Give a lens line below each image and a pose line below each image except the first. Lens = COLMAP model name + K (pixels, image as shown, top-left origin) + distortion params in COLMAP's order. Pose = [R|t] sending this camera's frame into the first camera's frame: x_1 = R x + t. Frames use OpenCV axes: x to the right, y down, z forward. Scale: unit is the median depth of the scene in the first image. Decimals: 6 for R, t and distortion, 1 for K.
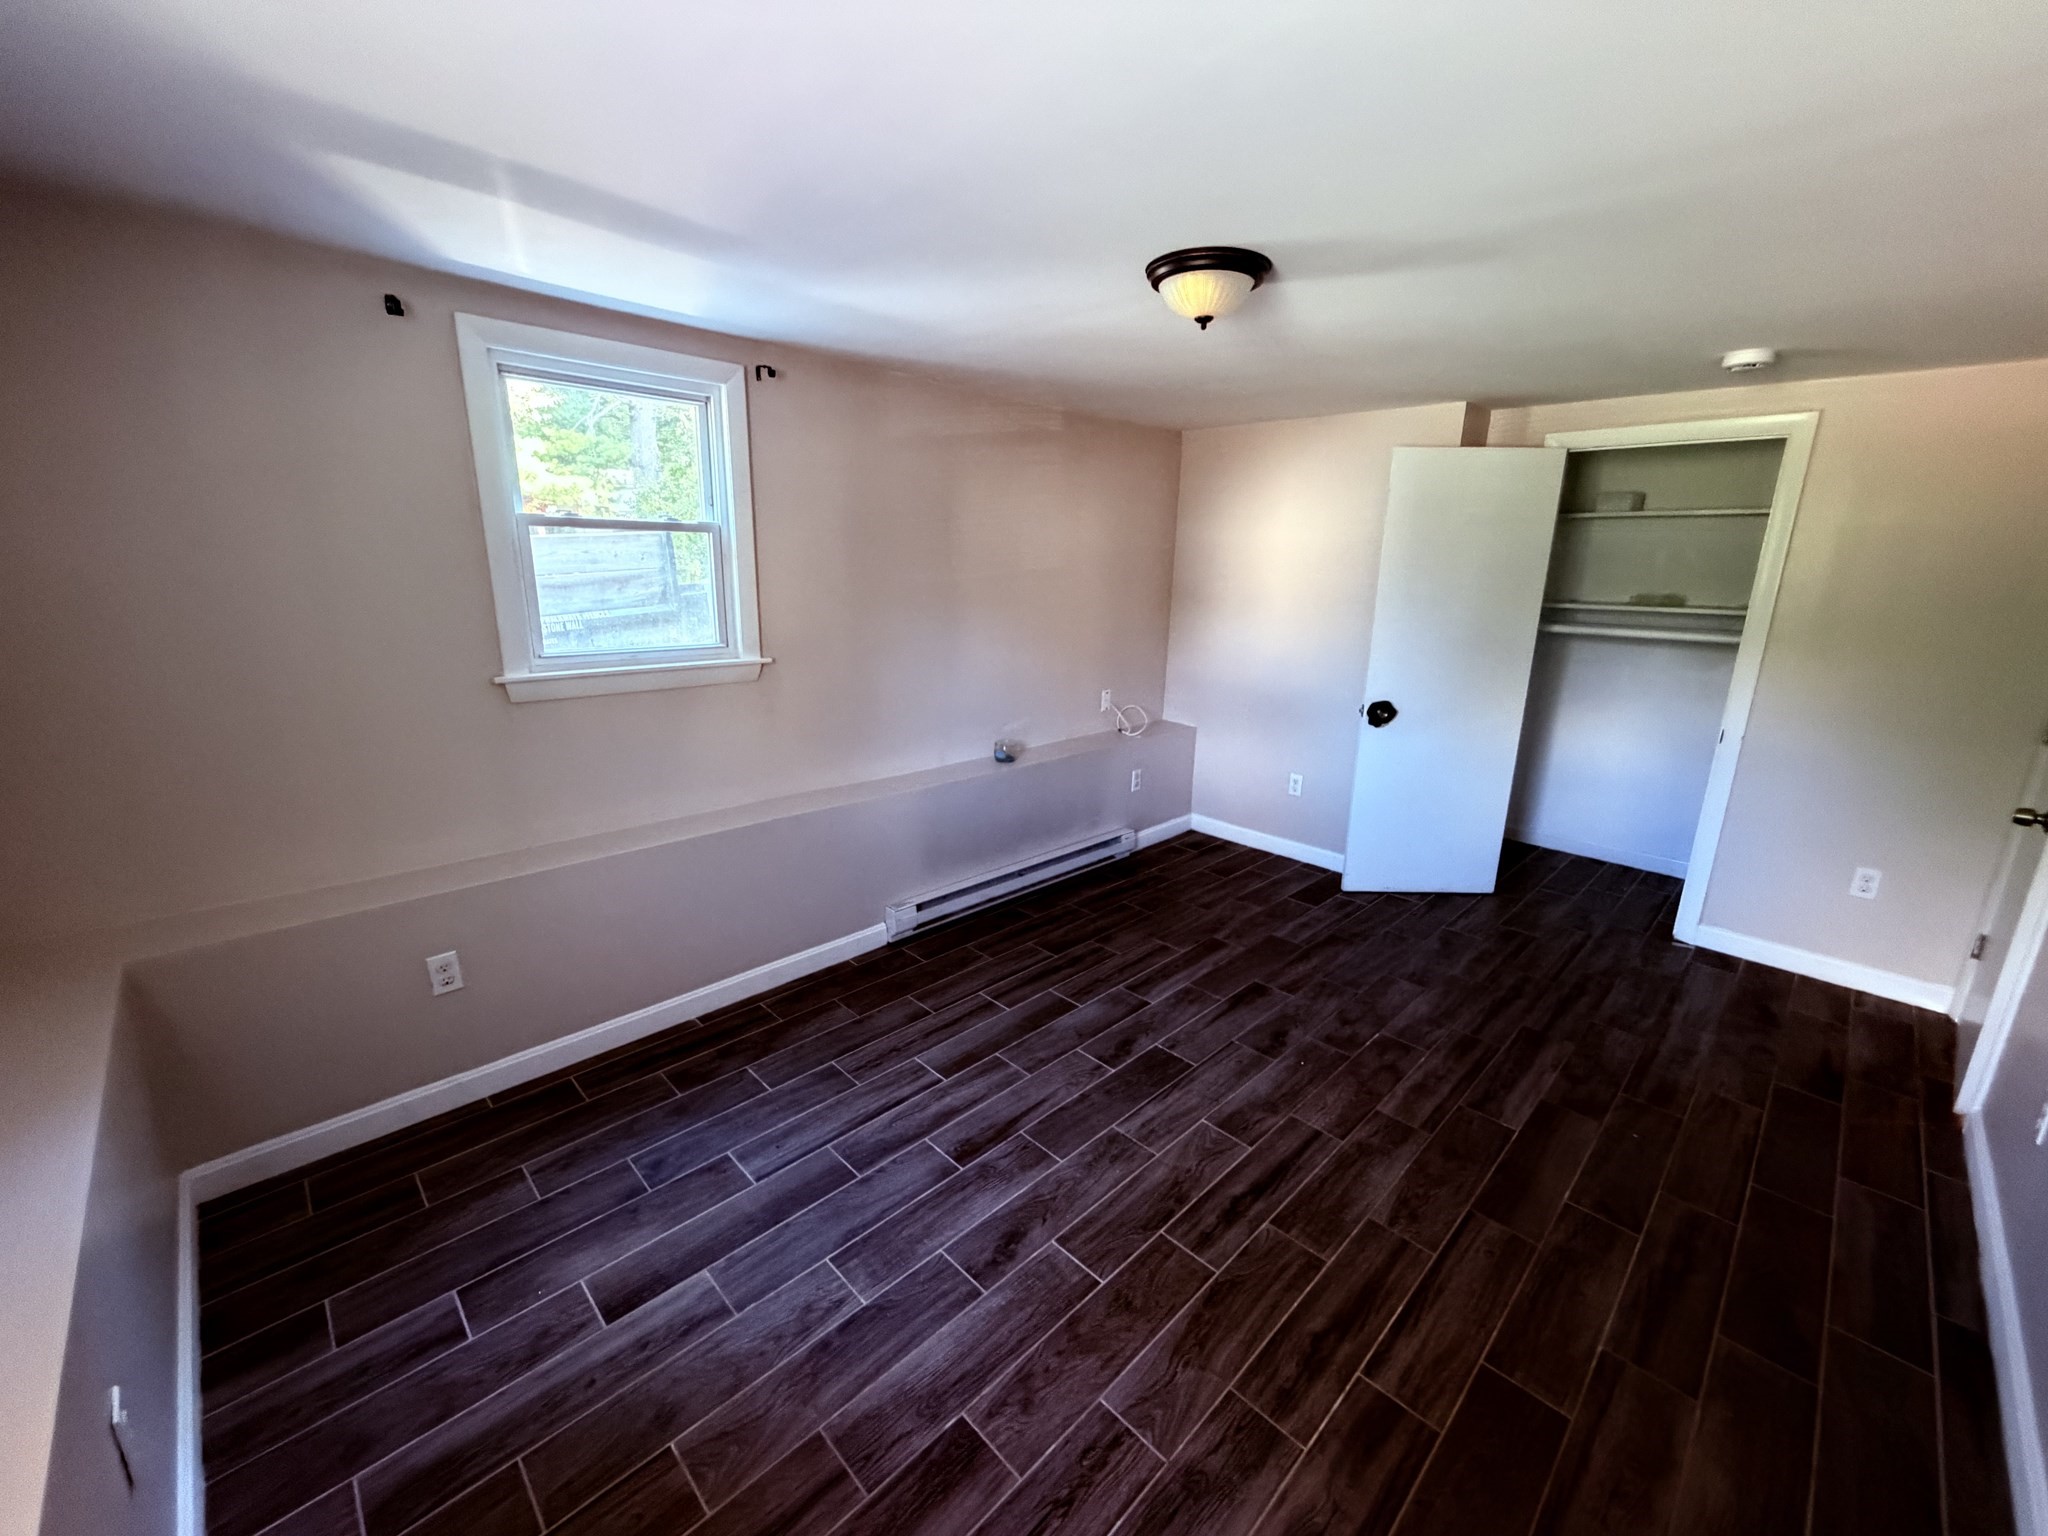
lens RADIAL K [[813.4, 0, 1021.7], [0, 813.4, 764.9], [0, 0, 1]] dist [0.000436, 0.000066]
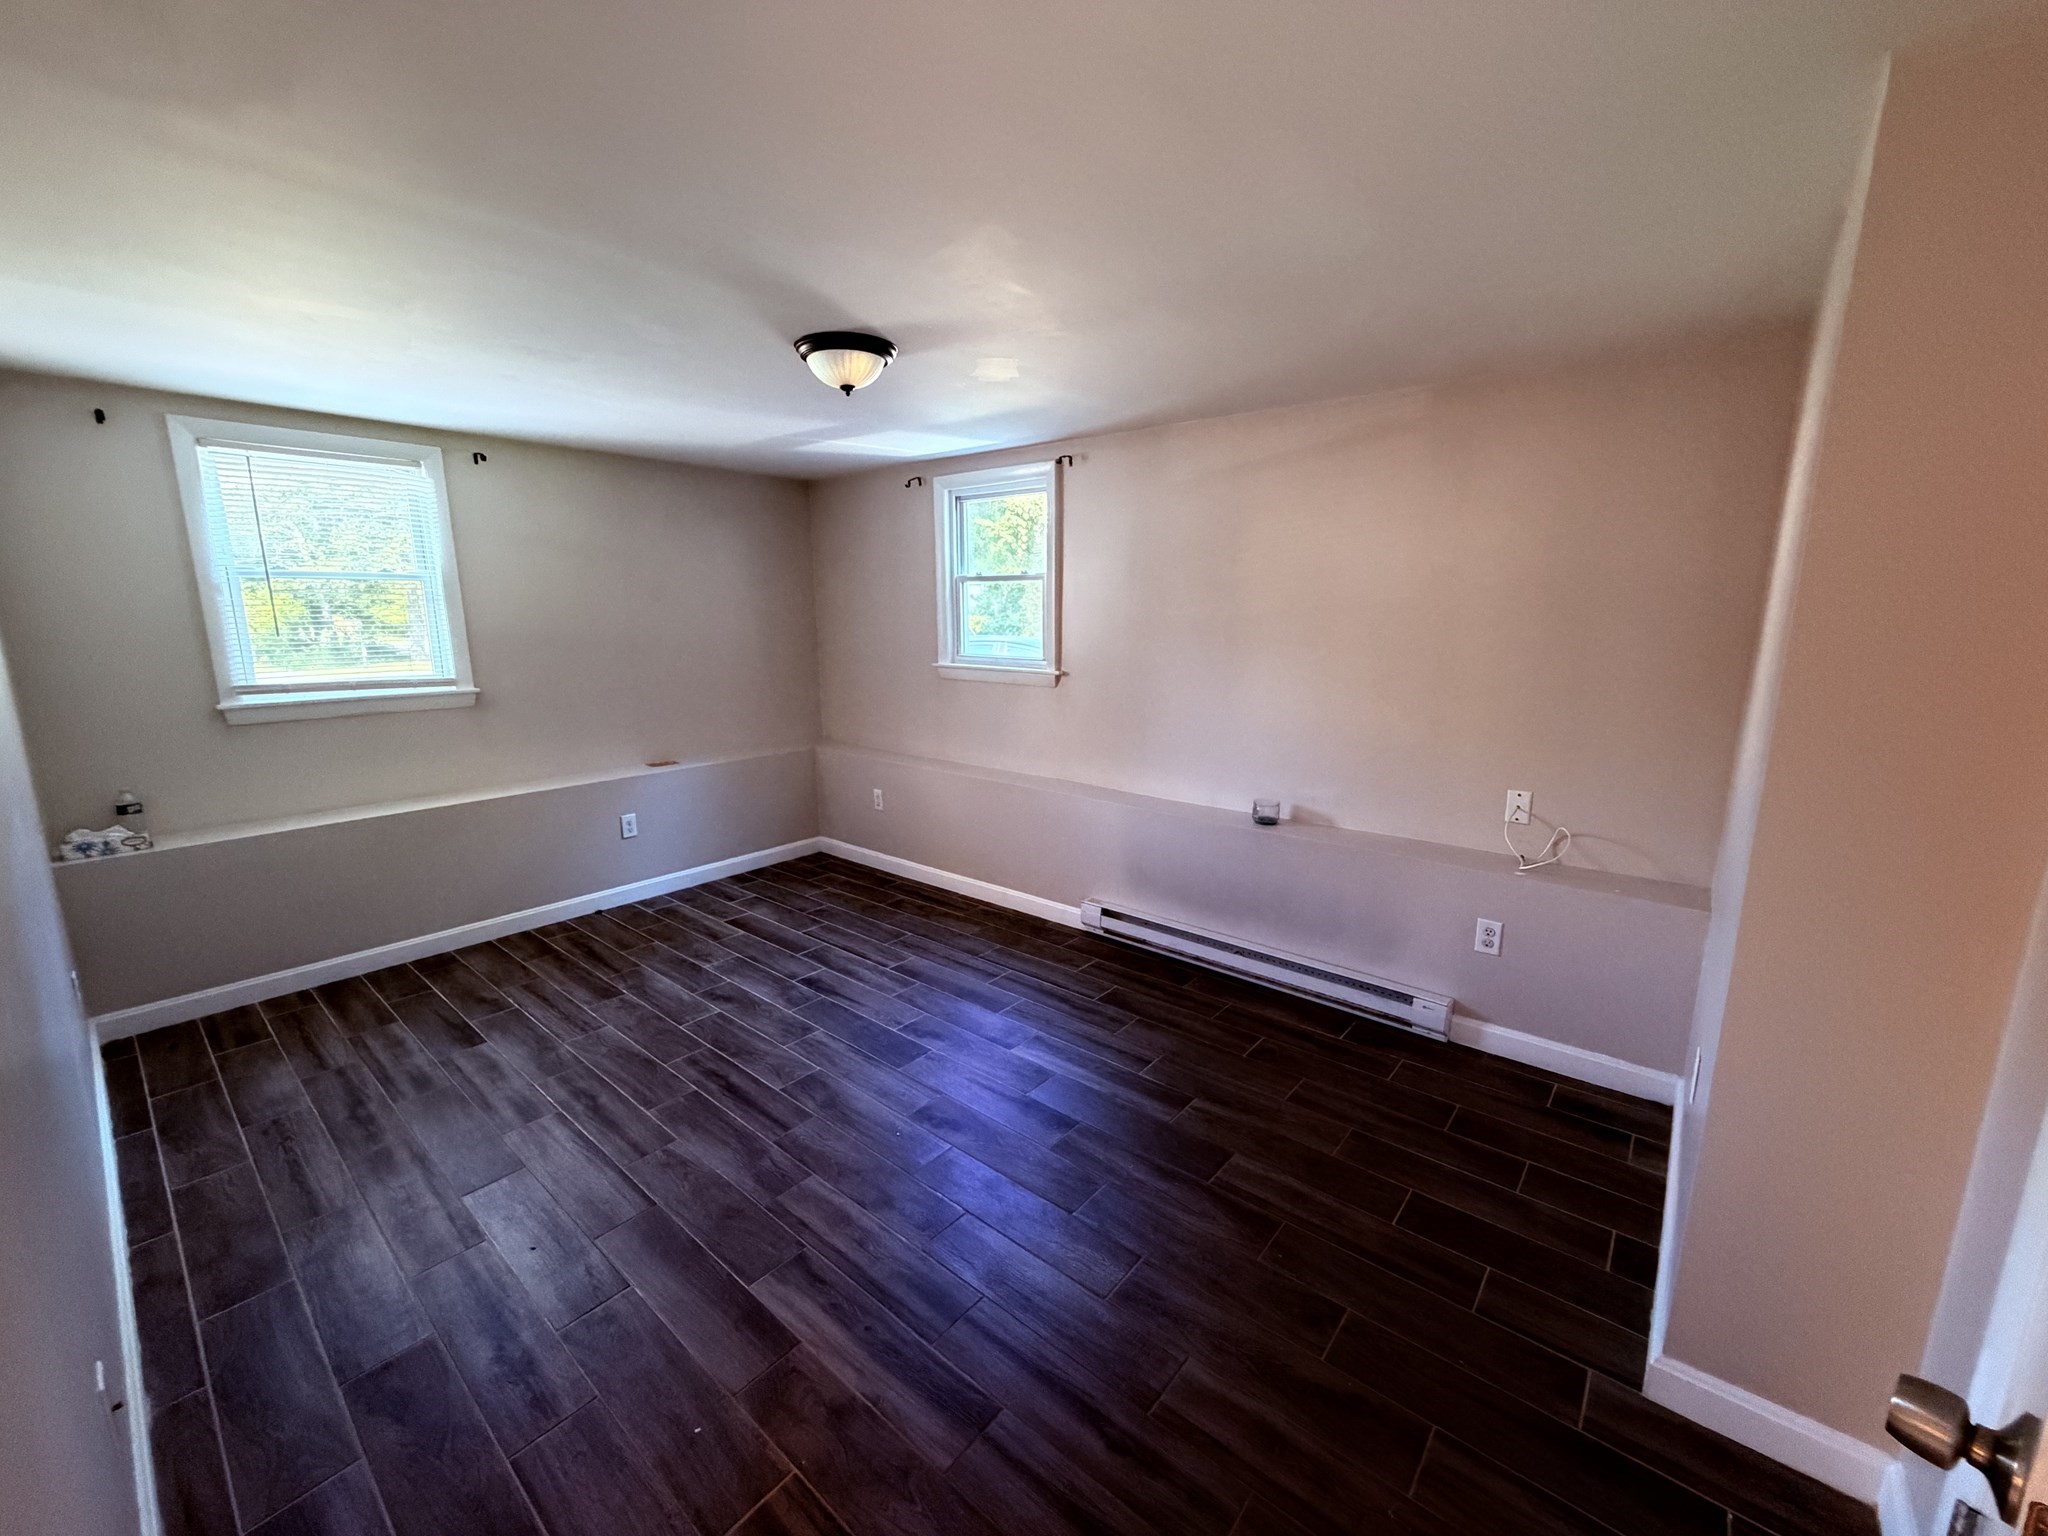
lens RADIAL K [[813.4, 0, 1020.3], [0, 813.4, 763.9], [0, 0, 1]] dist [0.000436, 0.000066]
pose [[0.101871, 0.169075, -0.980325, 1.189074], [-0.242724, 0.959892, 0.140328, -0.185191], [0.964732, 0.223653, 0.138823, 0.931766]]
